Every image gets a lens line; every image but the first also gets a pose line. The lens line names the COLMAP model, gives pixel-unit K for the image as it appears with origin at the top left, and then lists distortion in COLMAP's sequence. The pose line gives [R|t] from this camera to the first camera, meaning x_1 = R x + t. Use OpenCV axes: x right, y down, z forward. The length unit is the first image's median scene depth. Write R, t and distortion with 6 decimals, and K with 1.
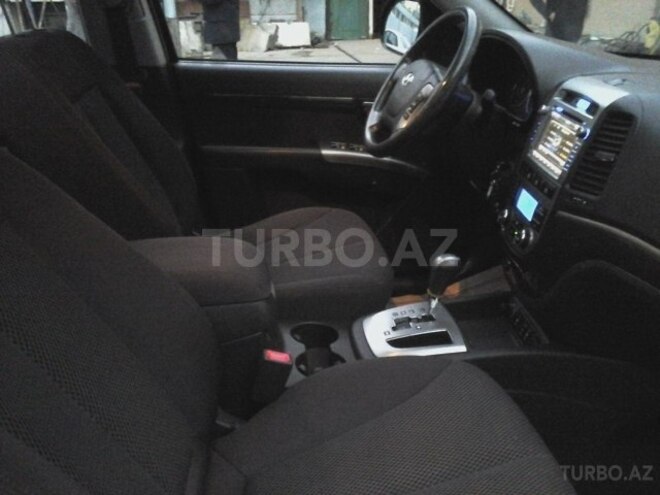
lens RADIAL K [[634.1, 0, 330.0], [0, 634.1, 247.5], [0, 0, 1]] dist [-0.002164, 0.000626]
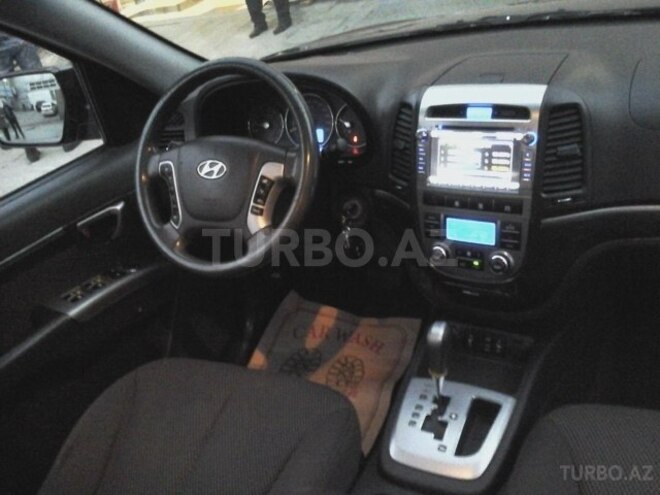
lens RADIAL K [[634.1, 0, 330.0], [0, 634.1, 247.5], [0, 0, 1]] dist [-0.002164, 0.000626]
pose [[0.555874, -0.497297, 0.666108, -0.444650], [0.488234, 0.843856, 0.222562, -0.366714], [-0.672779, 0.201500, 0.711875, 0.506270]]
